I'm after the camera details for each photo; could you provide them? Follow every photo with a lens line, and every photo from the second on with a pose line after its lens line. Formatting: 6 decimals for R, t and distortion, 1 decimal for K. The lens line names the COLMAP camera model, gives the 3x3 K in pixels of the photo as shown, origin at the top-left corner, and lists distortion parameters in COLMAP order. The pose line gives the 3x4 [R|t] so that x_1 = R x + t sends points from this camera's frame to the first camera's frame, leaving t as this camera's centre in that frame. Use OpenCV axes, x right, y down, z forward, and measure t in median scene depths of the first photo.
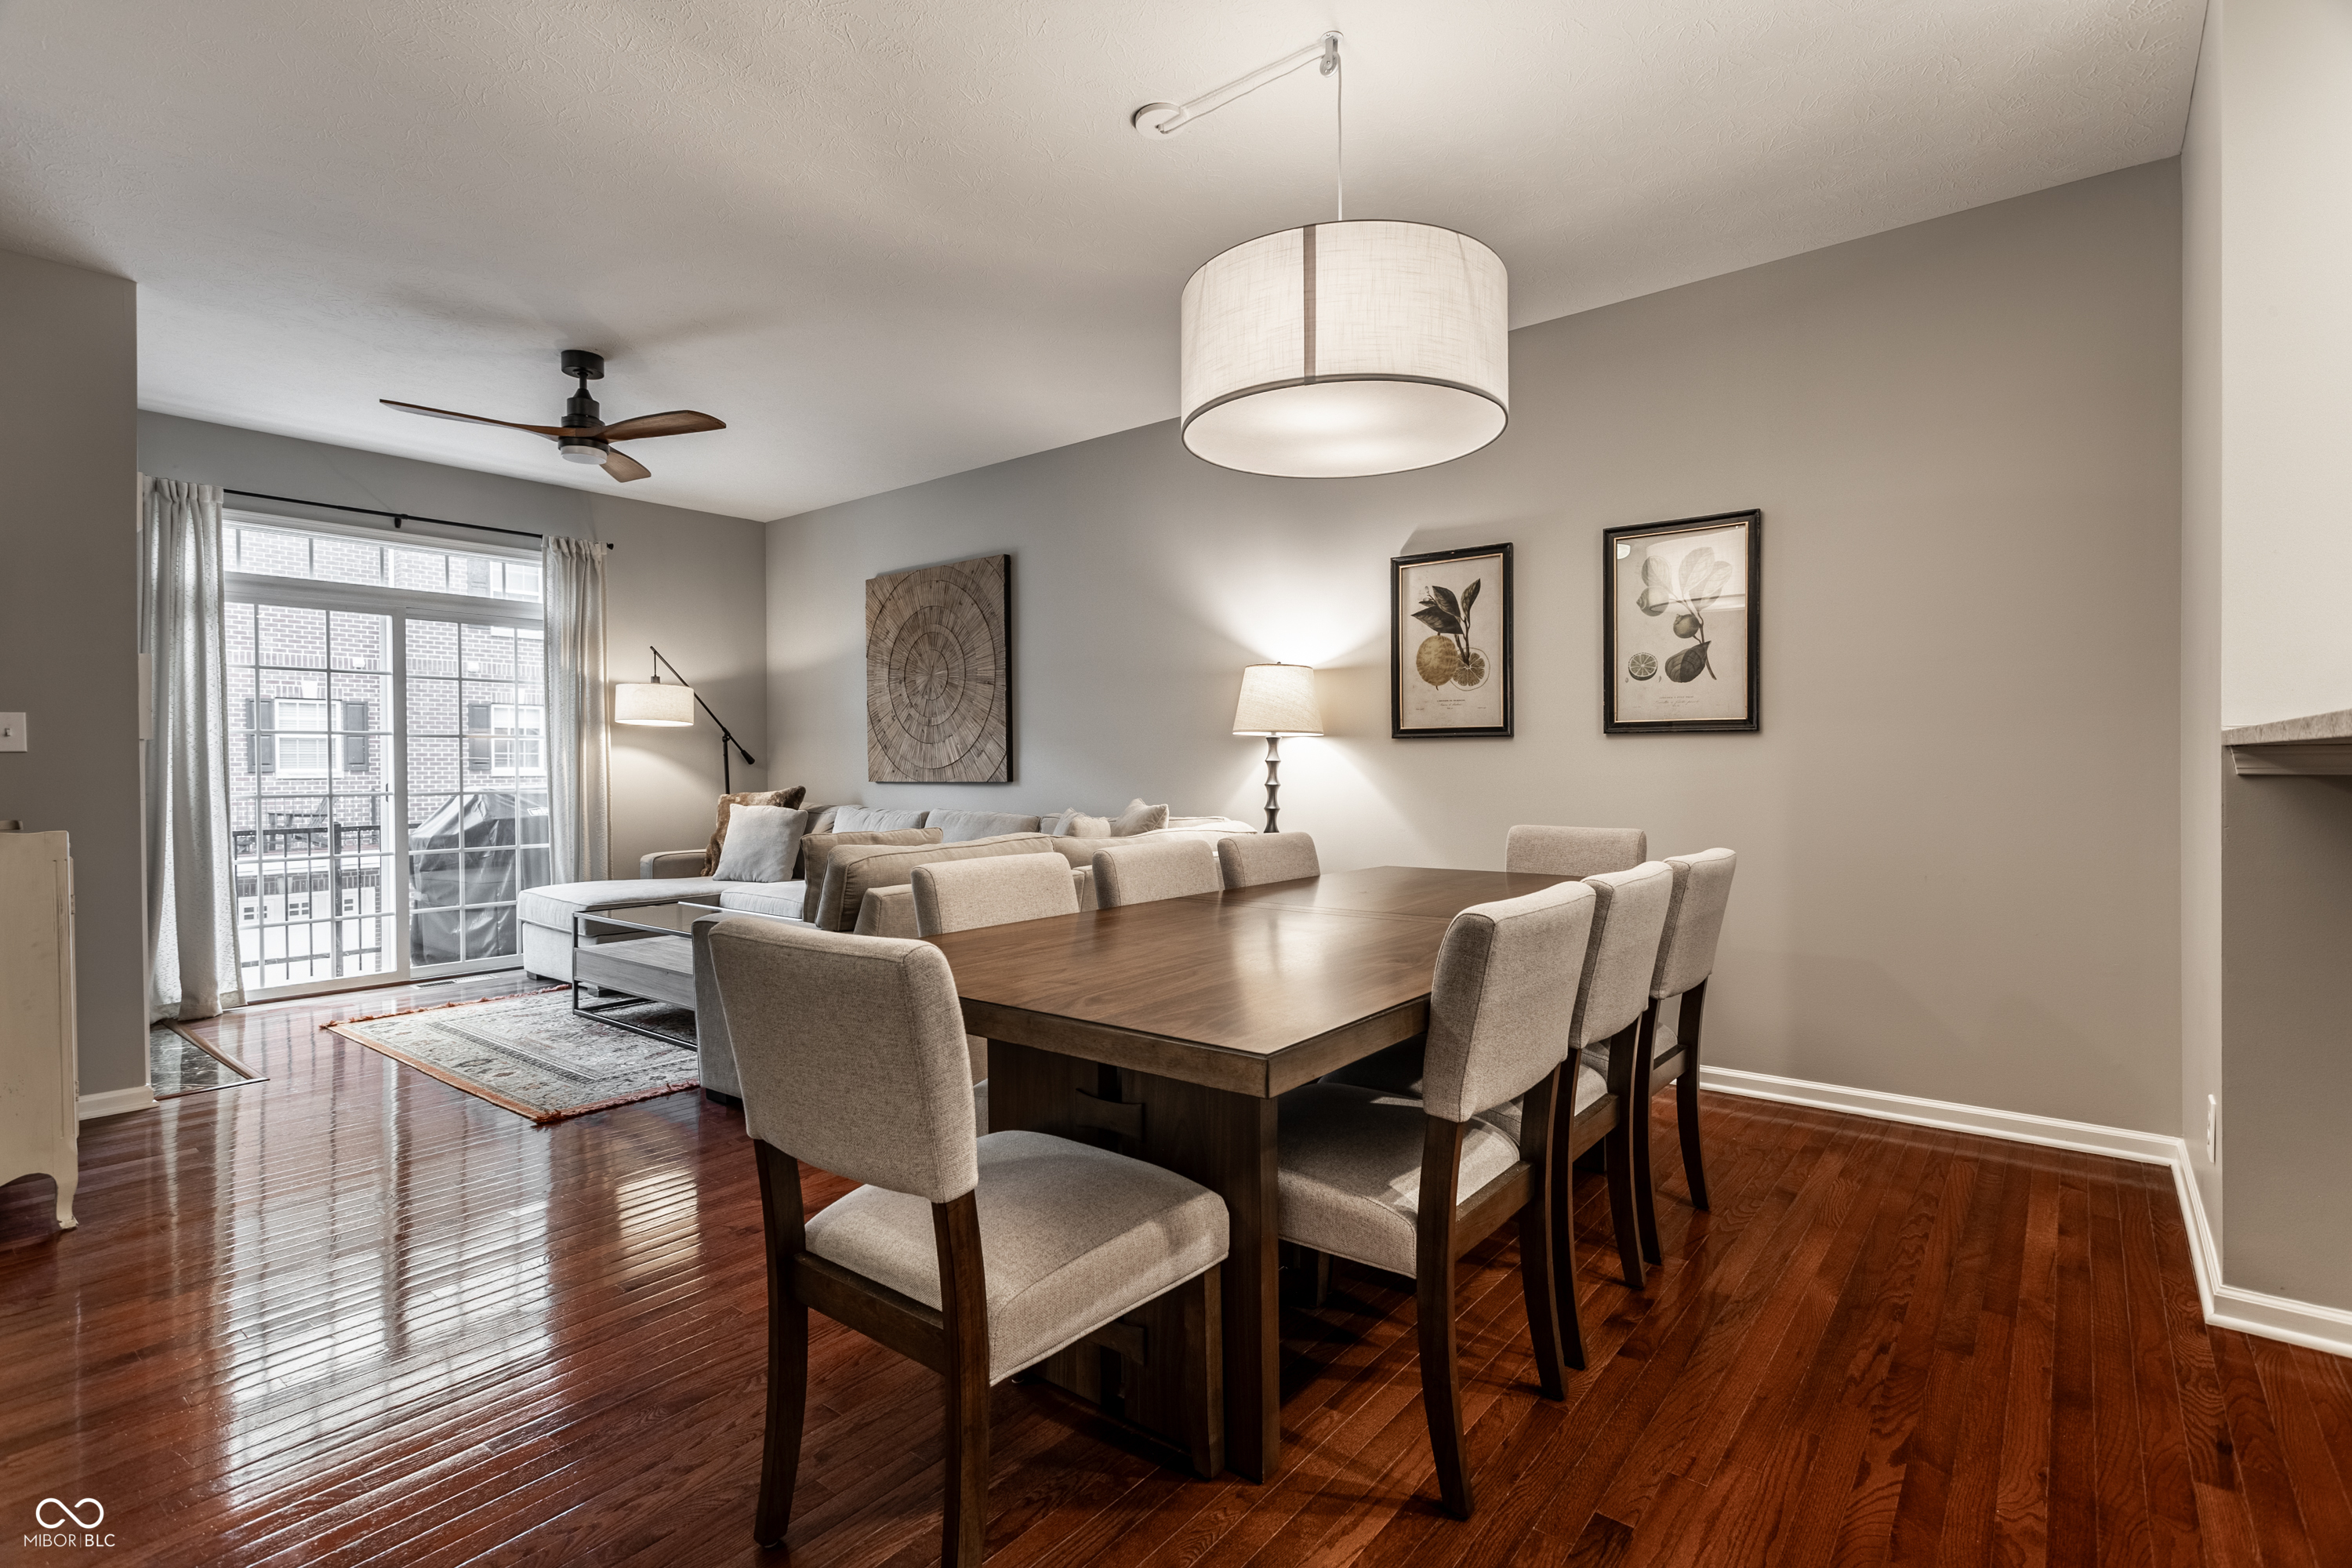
lens RADIAL K [[1110.3, 0, 1164.9], [0, 1110.3, 770.0], [0, 0, 1]] dist [0.001420, 0.000231]
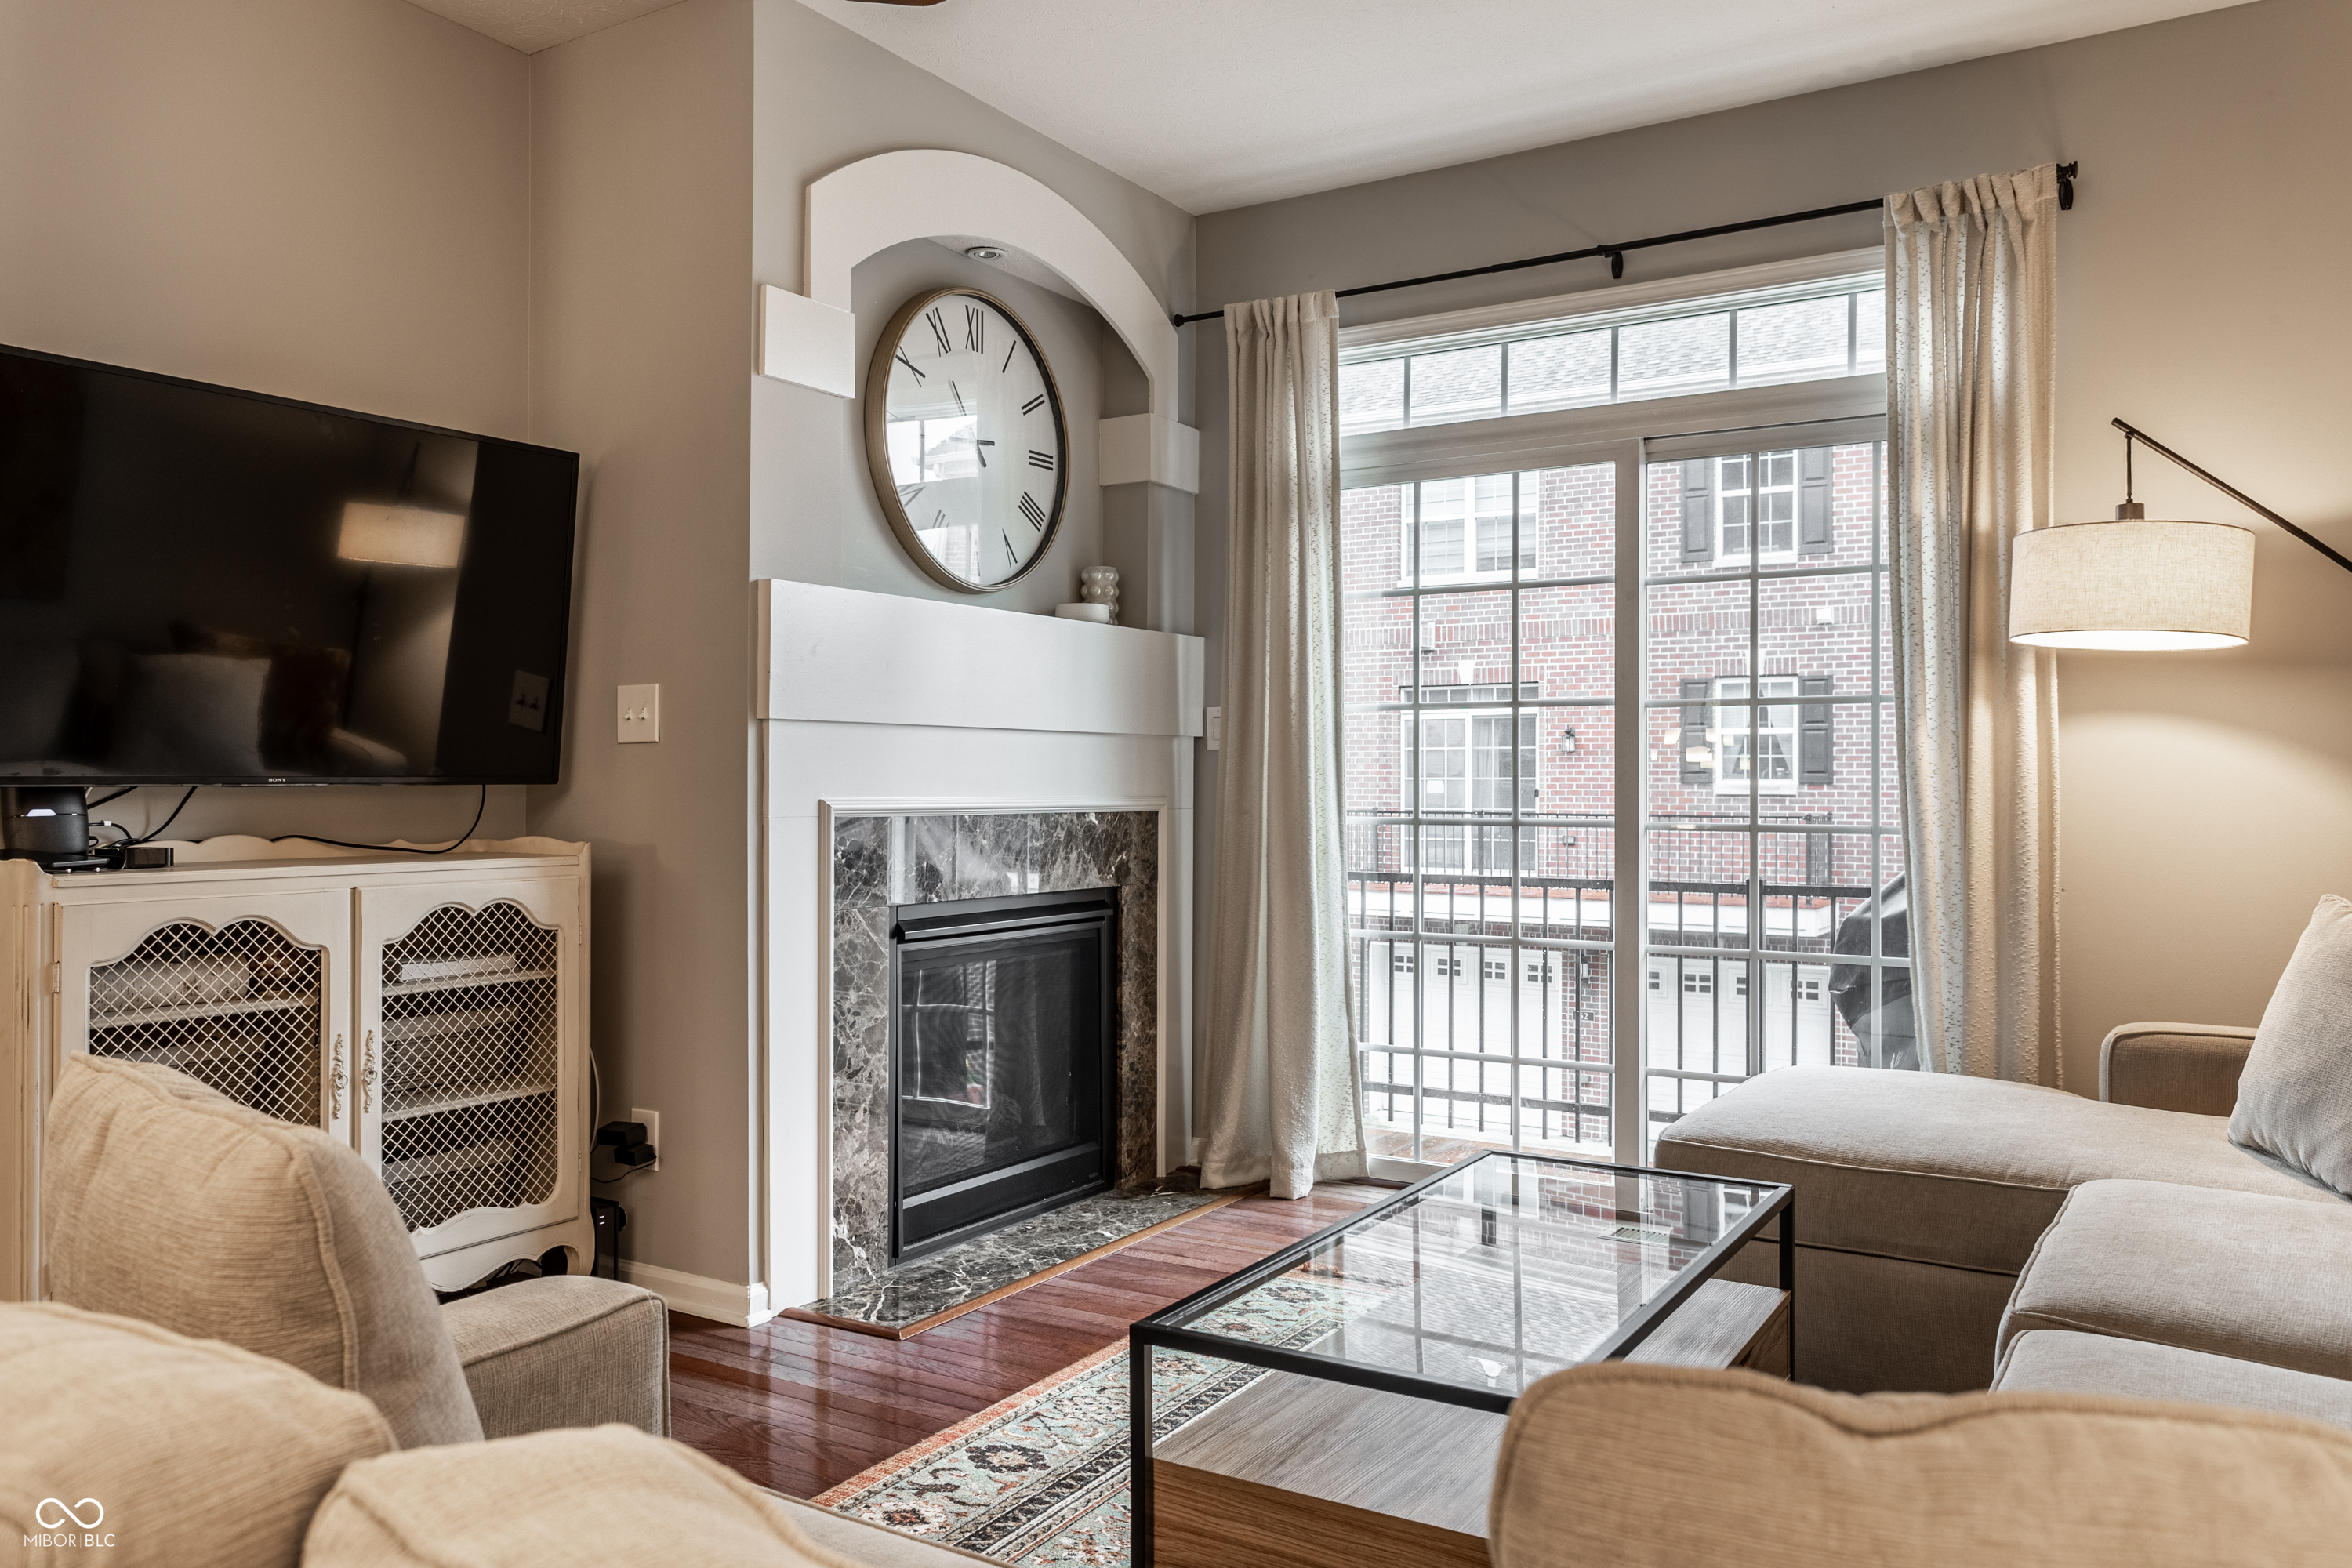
lens RADIAL K [[1707.4, 0, 1172.2], [0, 1707.4, 774.4], [0, 0, 1]] dist [0.006752, 0.000320]
pose [[0.130577, 0.001047, -0.991438, 0.024288], [-0.006268, 0.999980, 0.000231, 0.000077], [0.991418, 0.006184, 0.130581, 0.646508]]
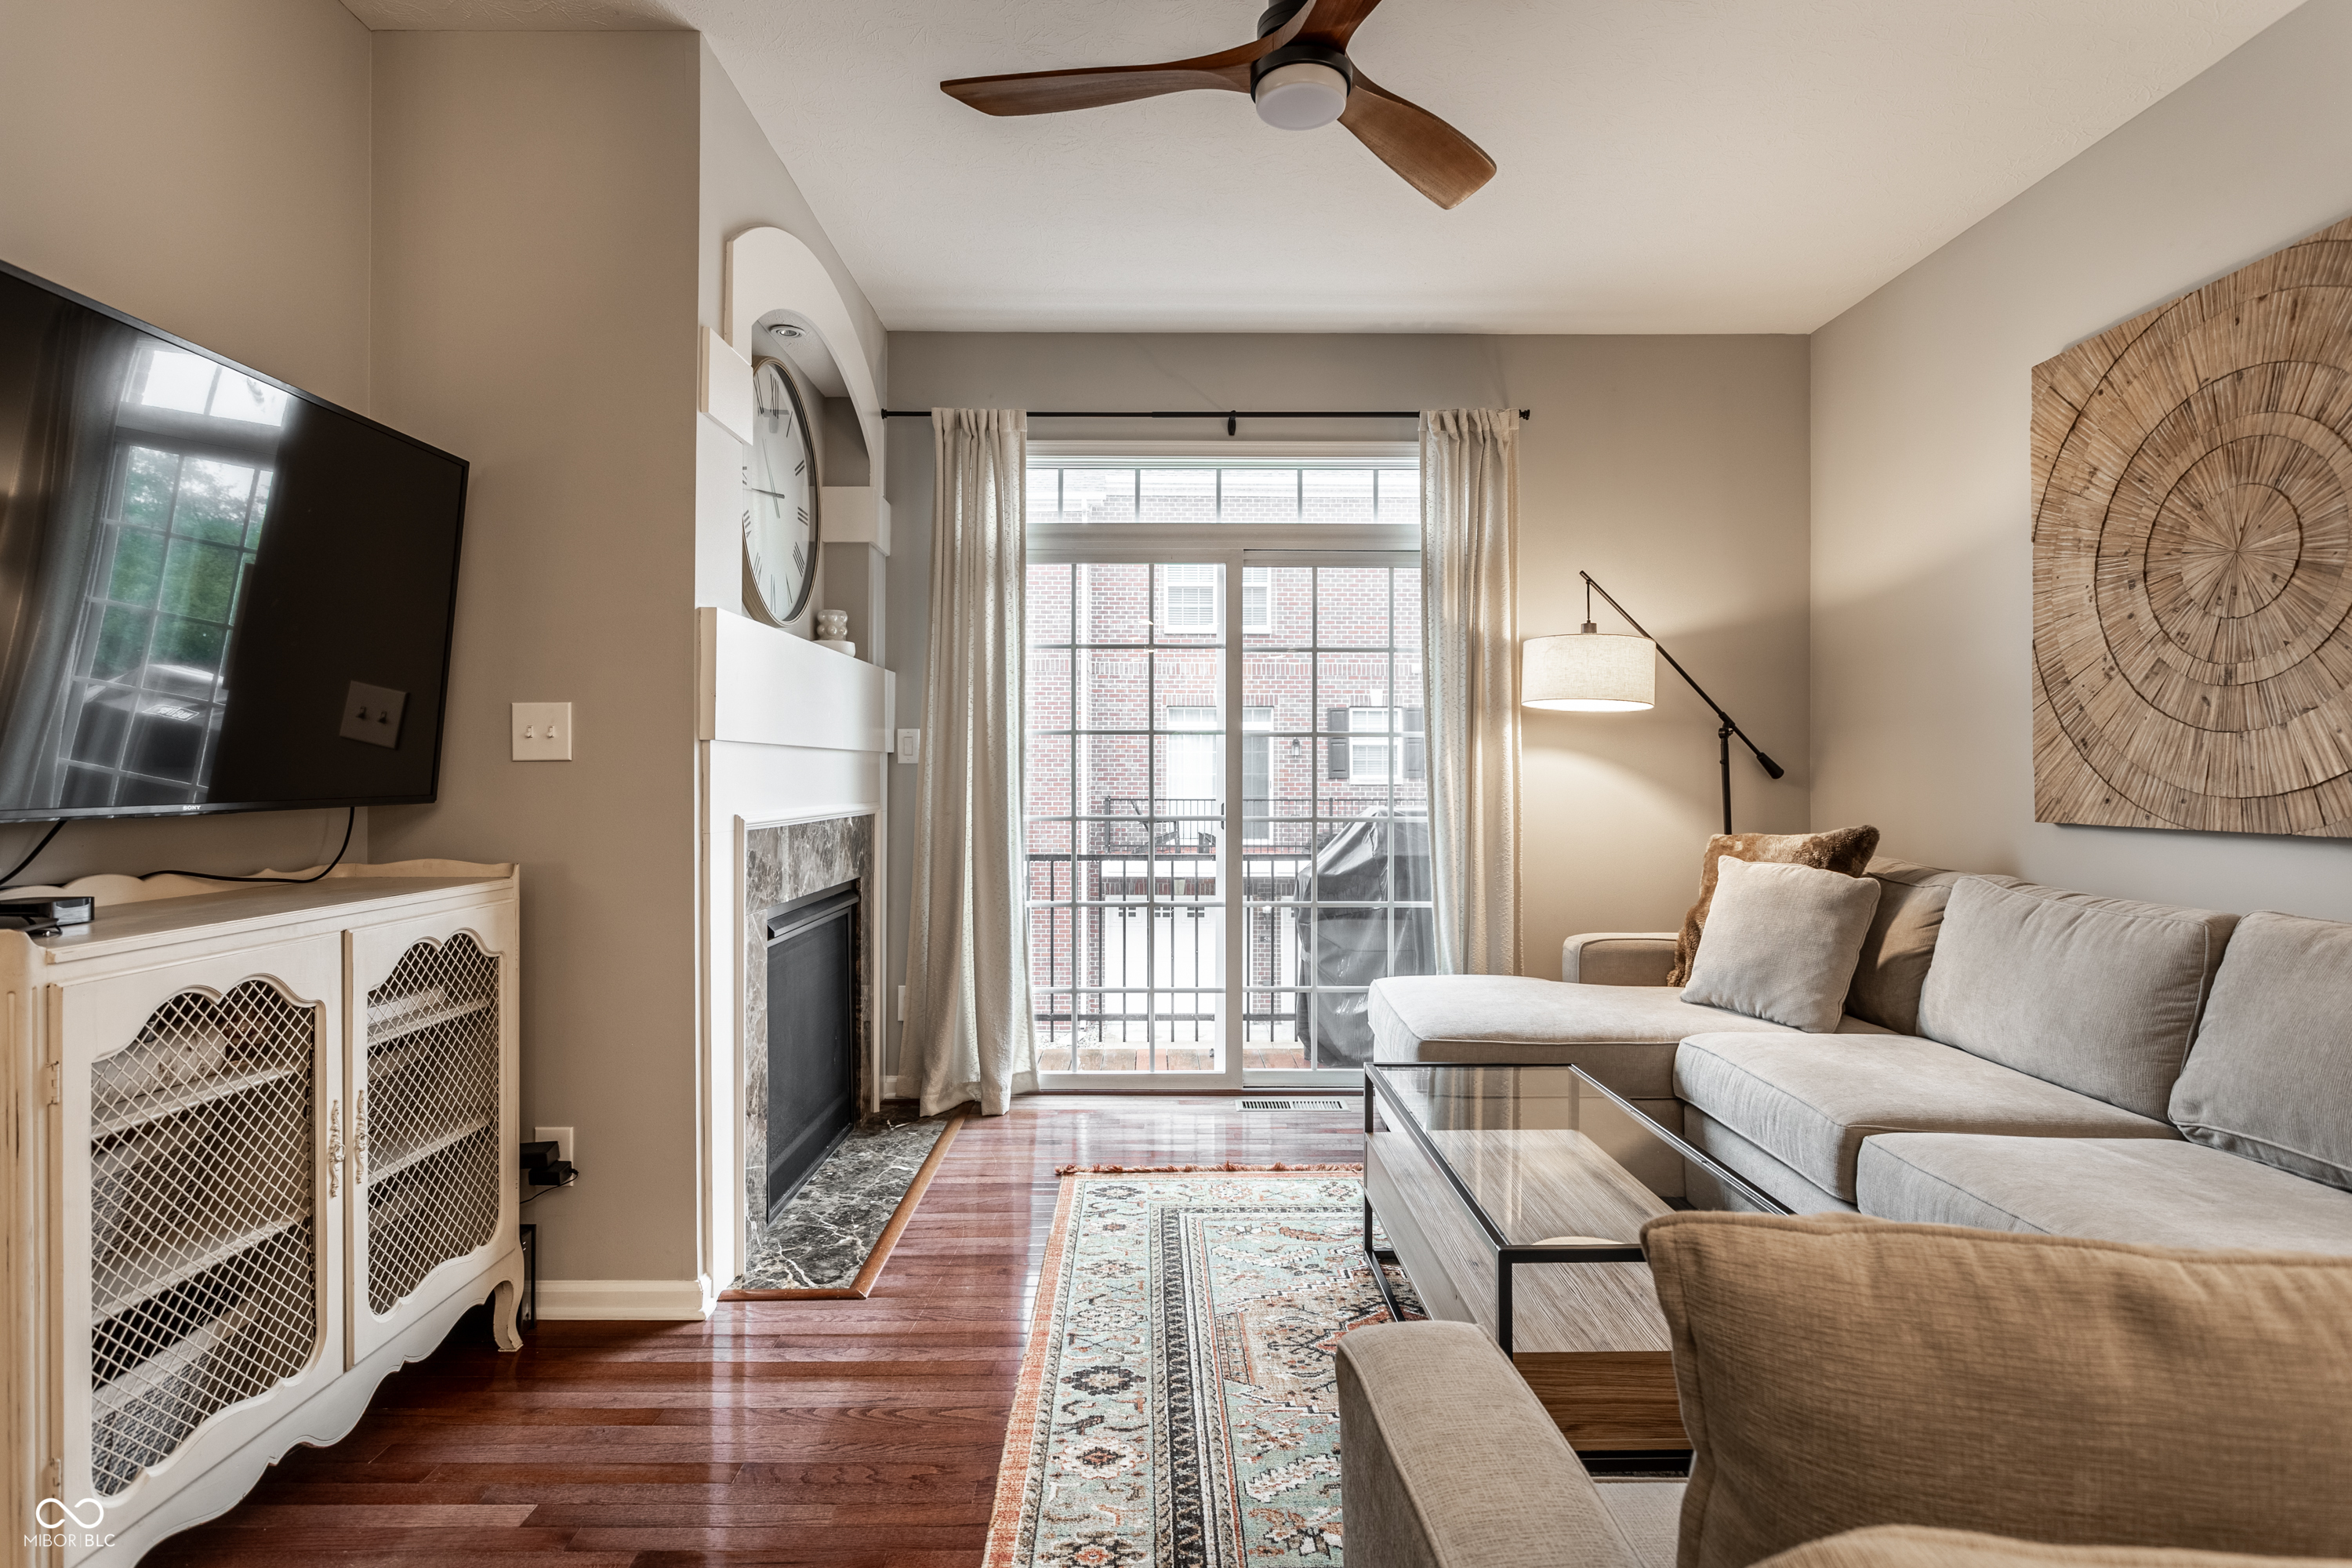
lens RADIAL K [[1197.6, 0, 1167.0], [0, 1197.6, 776.9], [0, 0, 1]] dist [-0.001658, 0.001273]
pose [[0.638048, 0.007759, -0.769957, -0.126054], [-0.007323, 0.999965, 0.004008, -0.007055], [0.769962, 0.003081, 0.638083, 0.449152]]
